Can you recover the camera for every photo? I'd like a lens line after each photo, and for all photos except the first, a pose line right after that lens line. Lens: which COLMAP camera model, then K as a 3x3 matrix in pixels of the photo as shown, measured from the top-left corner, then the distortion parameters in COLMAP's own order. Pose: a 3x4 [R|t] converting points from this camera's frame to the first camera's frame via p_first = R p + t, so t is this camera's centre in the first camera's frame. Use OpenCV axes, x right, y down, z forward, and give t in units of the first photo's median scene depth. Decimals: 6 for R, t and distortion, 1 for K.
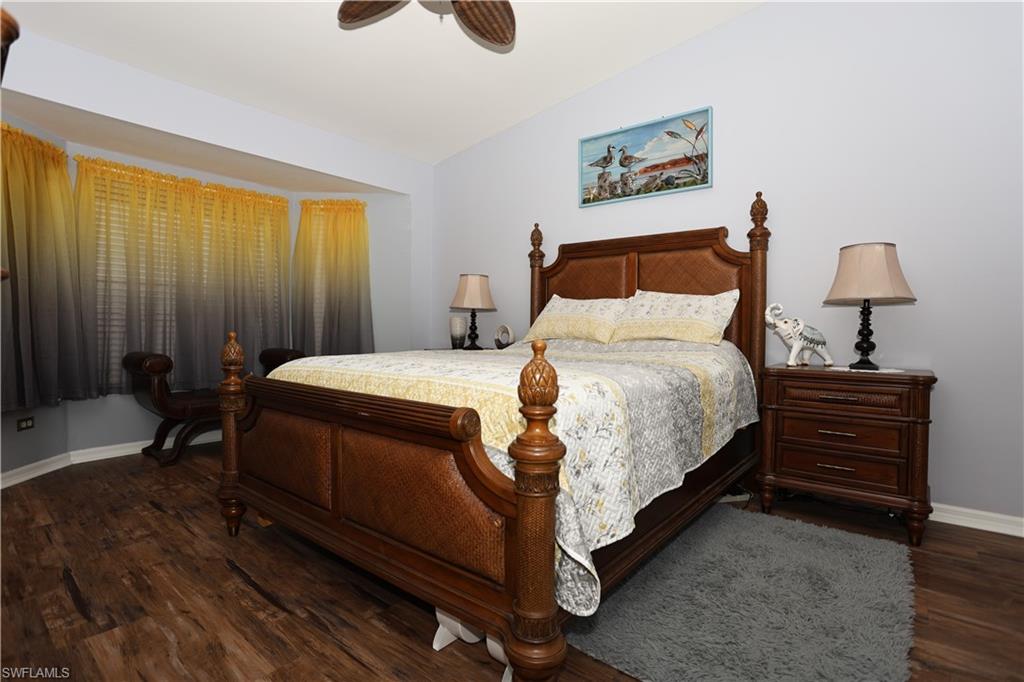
lens RADIAL K [[498.1, 0, 507.3], [0, 498.1, 338.5], [0, 0, 1]] dist [-0.072573, 0.027389]
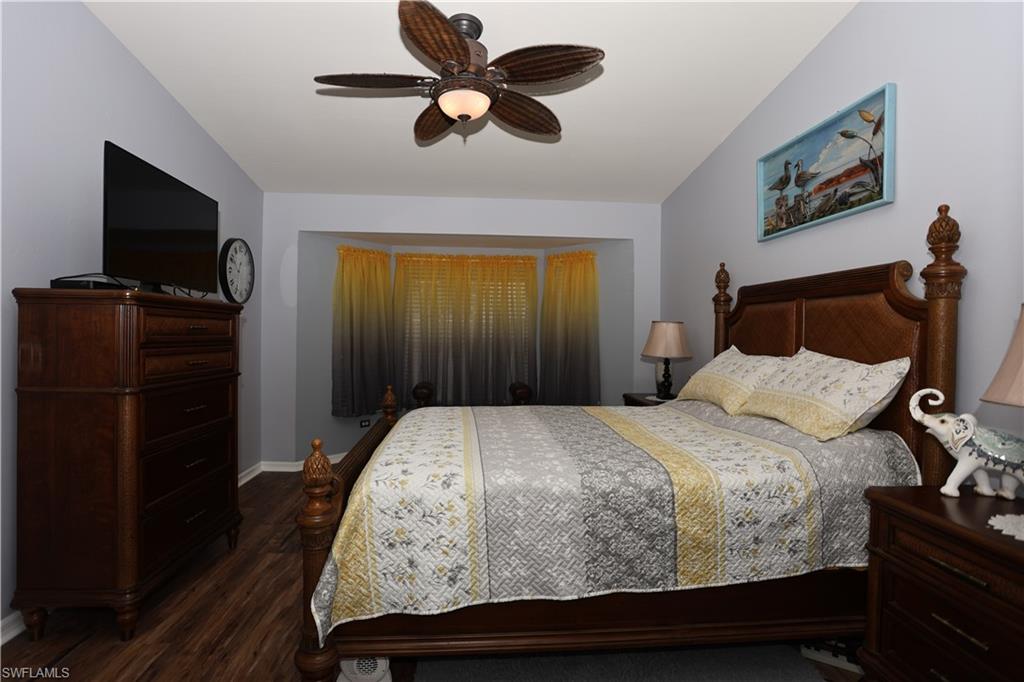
lens RADIAL K [[498.1, 0, 507.3], [0, 498.1, 338.5], [0, 0, 1]] dist [-0.072573, 0.027389]
pose [[0.689458, 0.006865, -0.724293, 0.497857], [-0.017667, 0.999817, -0.007341, -0.097881], [0.724110, 0.017858, 0.689453, 0.144338]]
